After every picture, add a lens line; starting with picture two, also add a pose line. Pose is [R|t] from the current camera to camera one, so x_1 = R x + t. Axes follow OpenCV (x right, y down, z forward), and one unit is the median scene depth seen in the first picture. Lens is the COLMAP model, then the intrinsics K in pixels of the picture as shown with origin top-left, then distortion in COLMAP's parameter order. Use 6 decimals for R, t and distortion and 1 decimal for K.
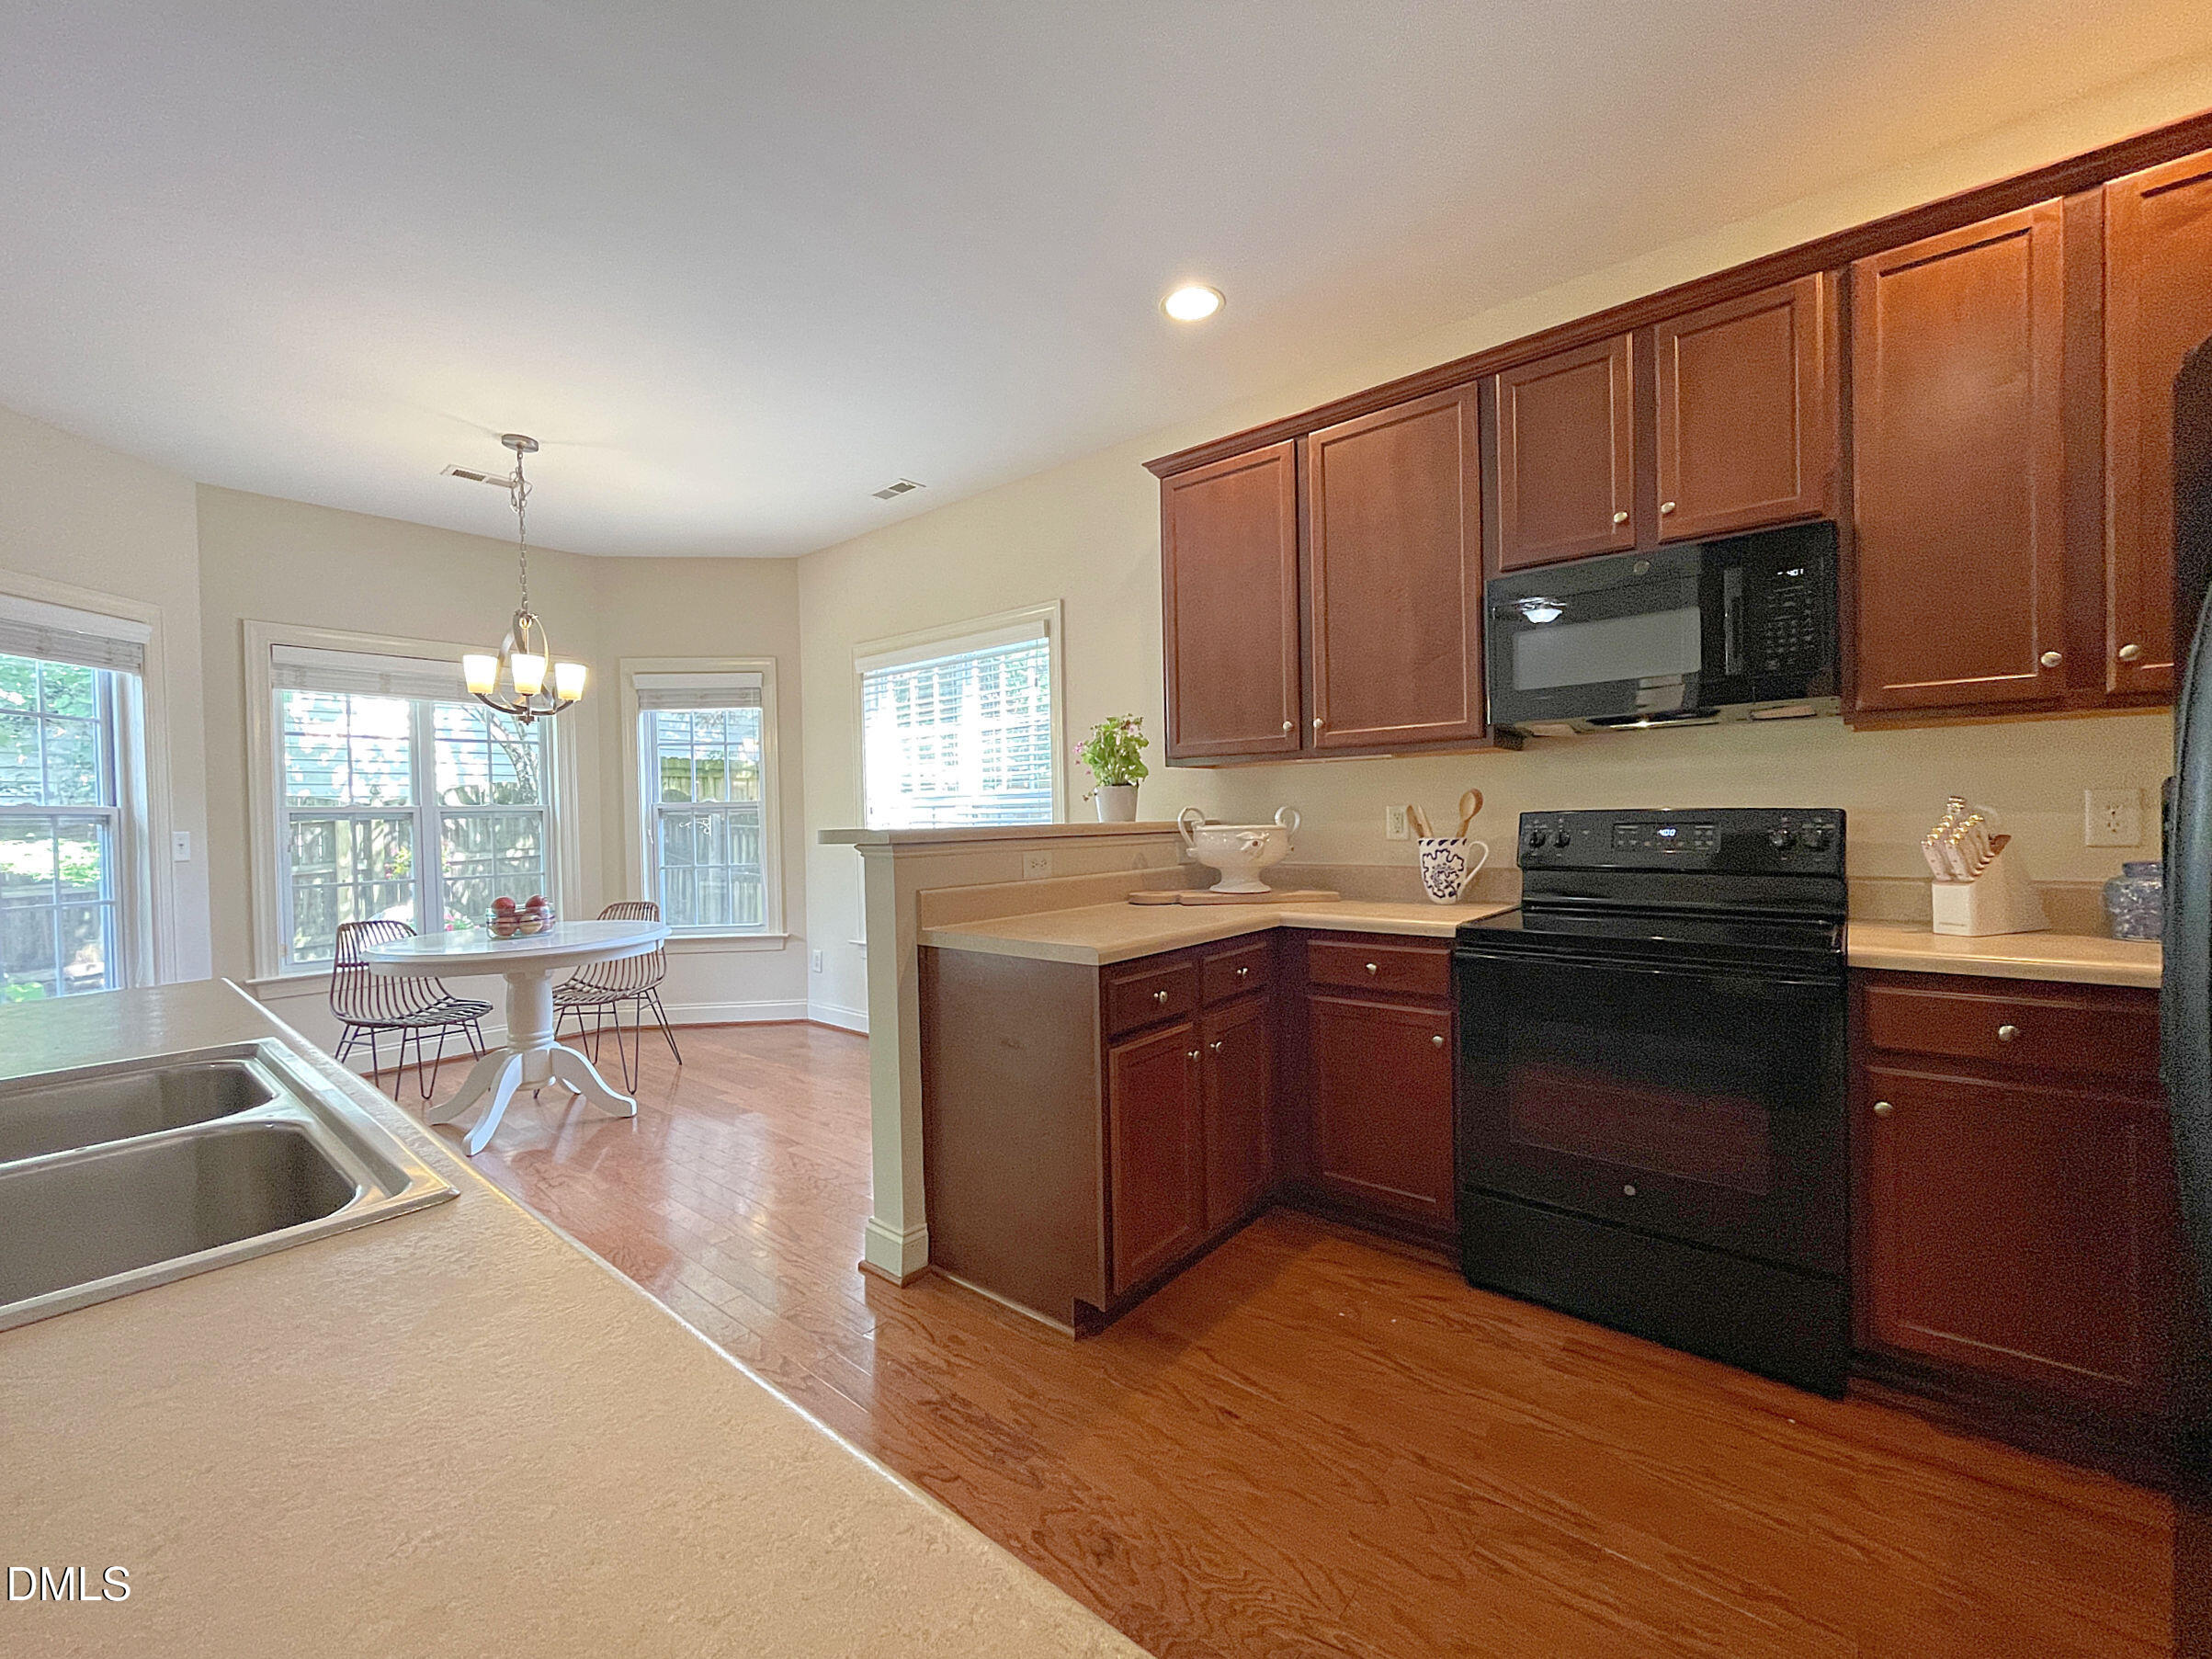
lens RADIAL K [[914.6, 0, 1132.6], [0, 914.6, 824.2], [0, 0, 1]] dist [-0.000667, 0.000125]
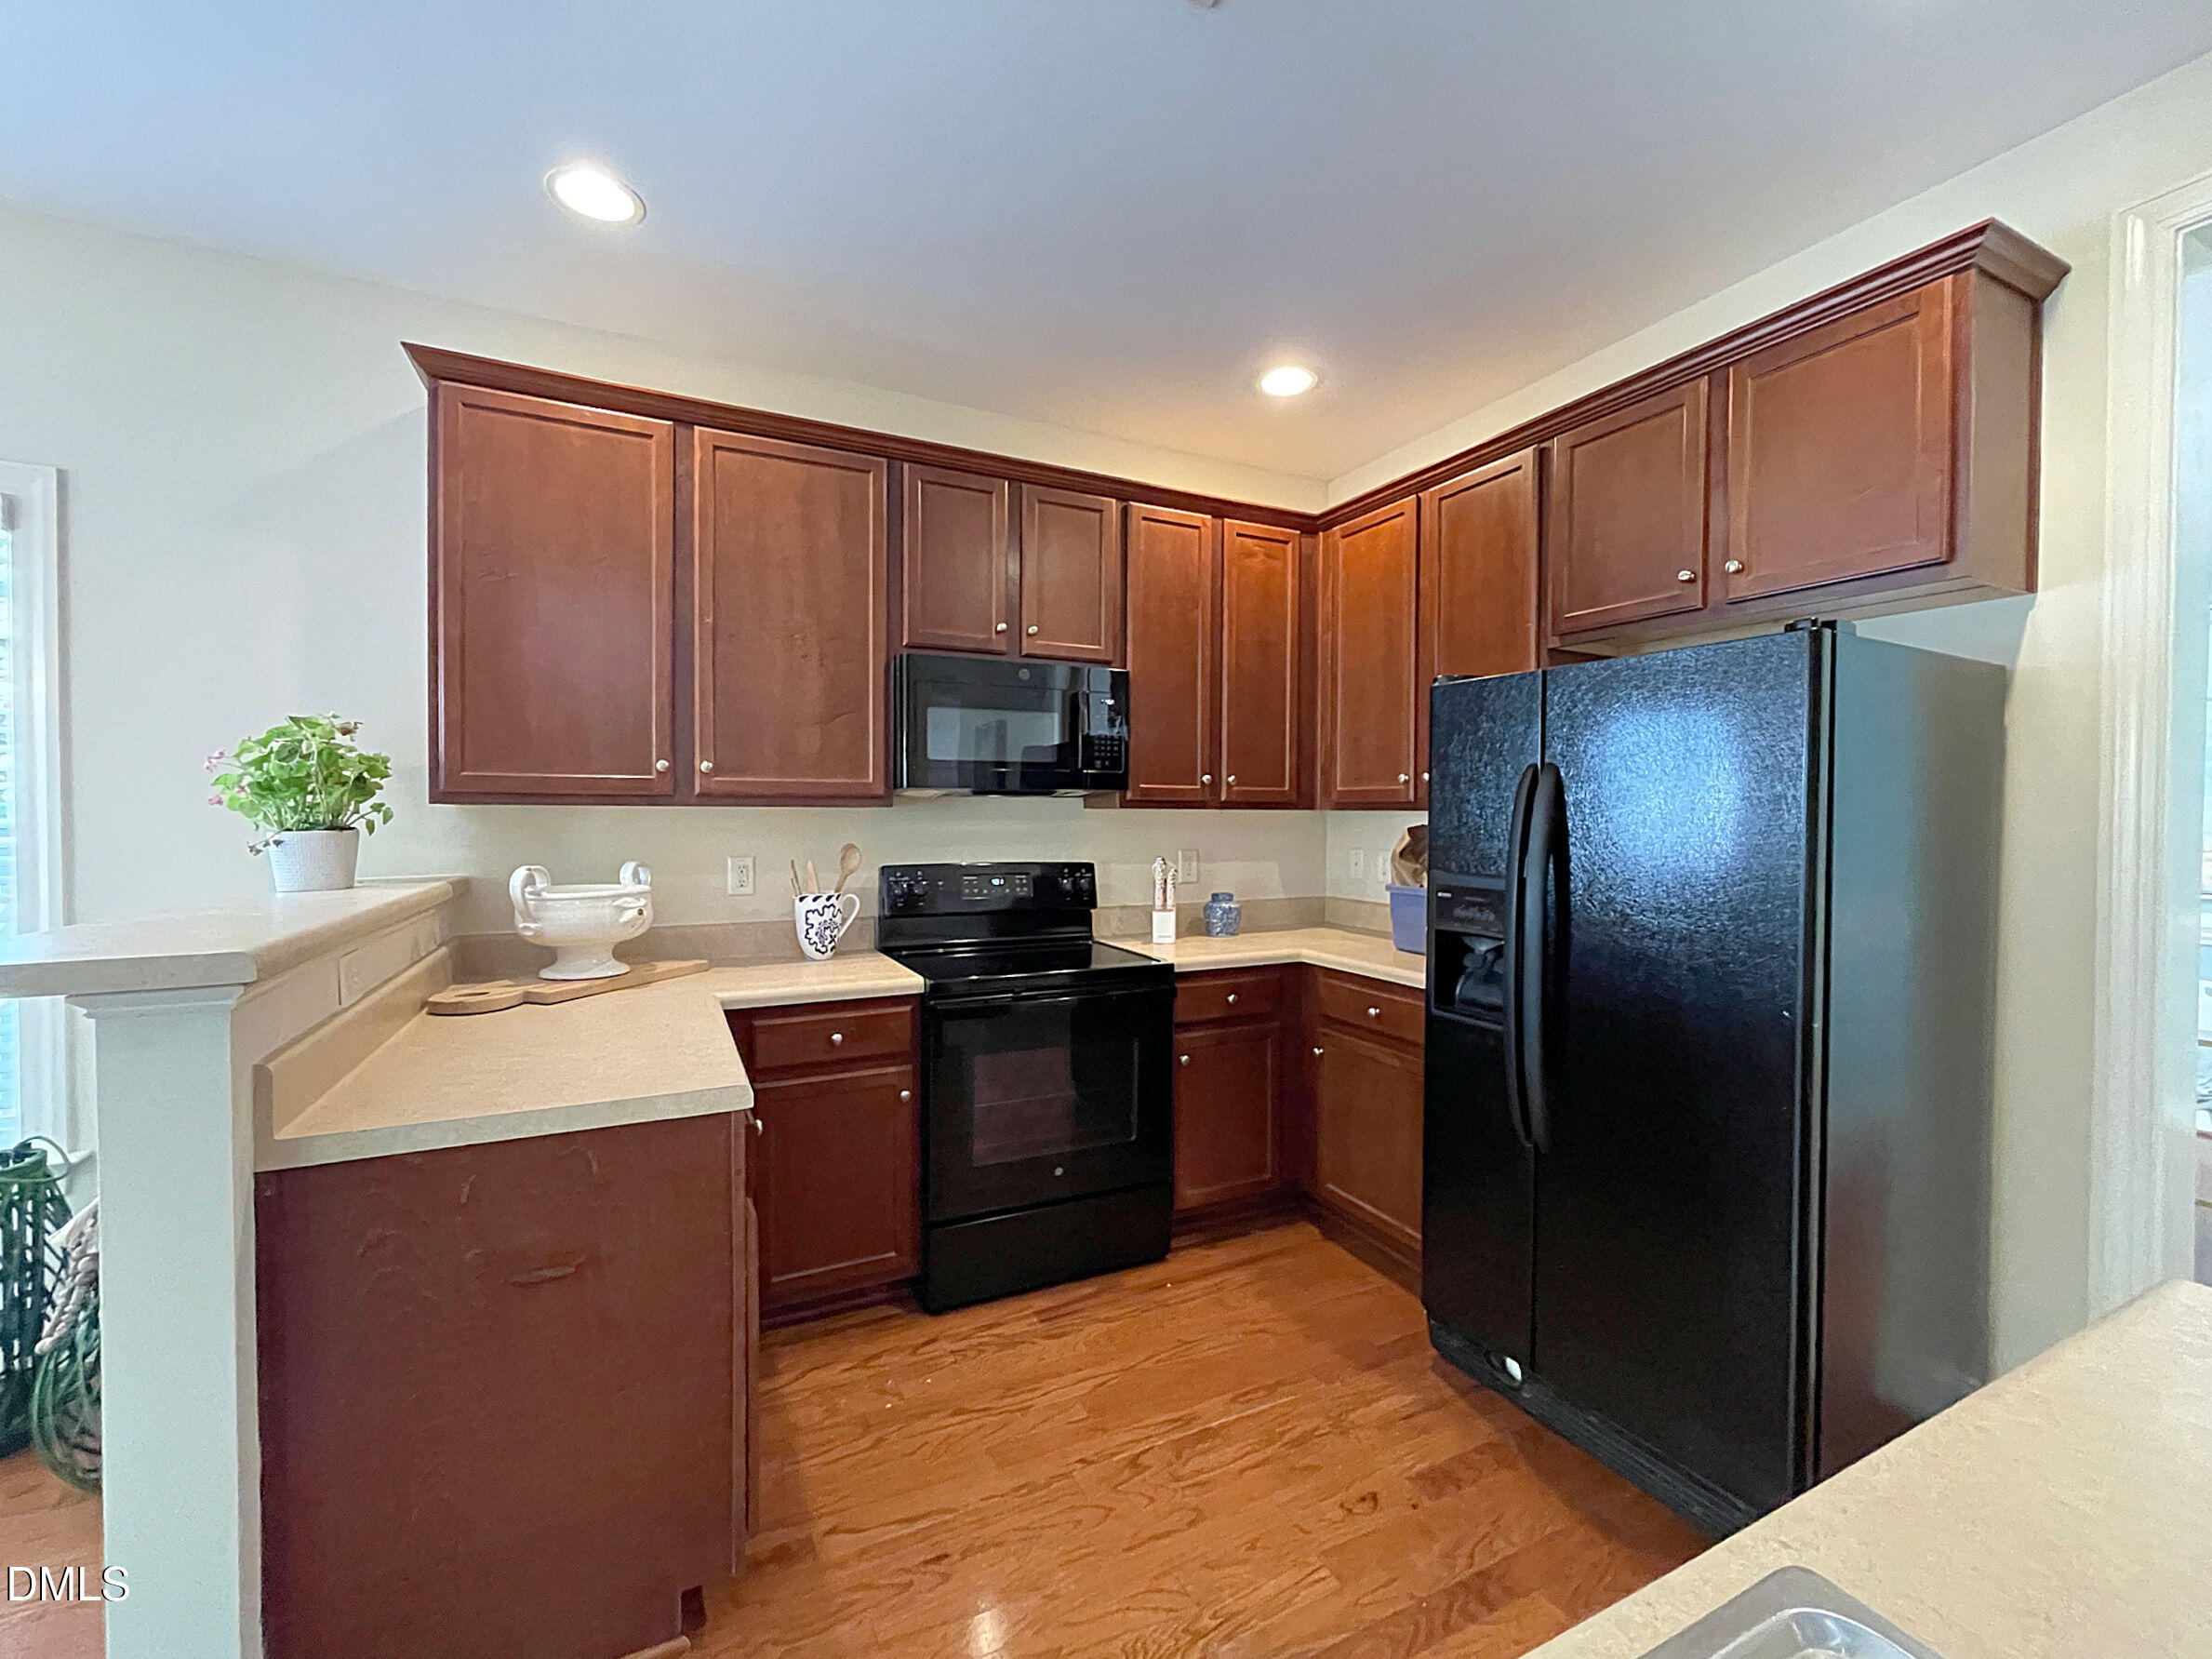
lens RADIAL K [[901.9, 0, 1109.5], [0, 901.9, 826.2], [0, 0, 1]] dist [-0.001475, -0.000083]
pose [[0.411039, 0.012379, 0.911534, -0.499747], [-0.004842, 0.999923, -0.011396, -0.056003], [-0.911605, 0.000270, 0.411067, 0.368404]]
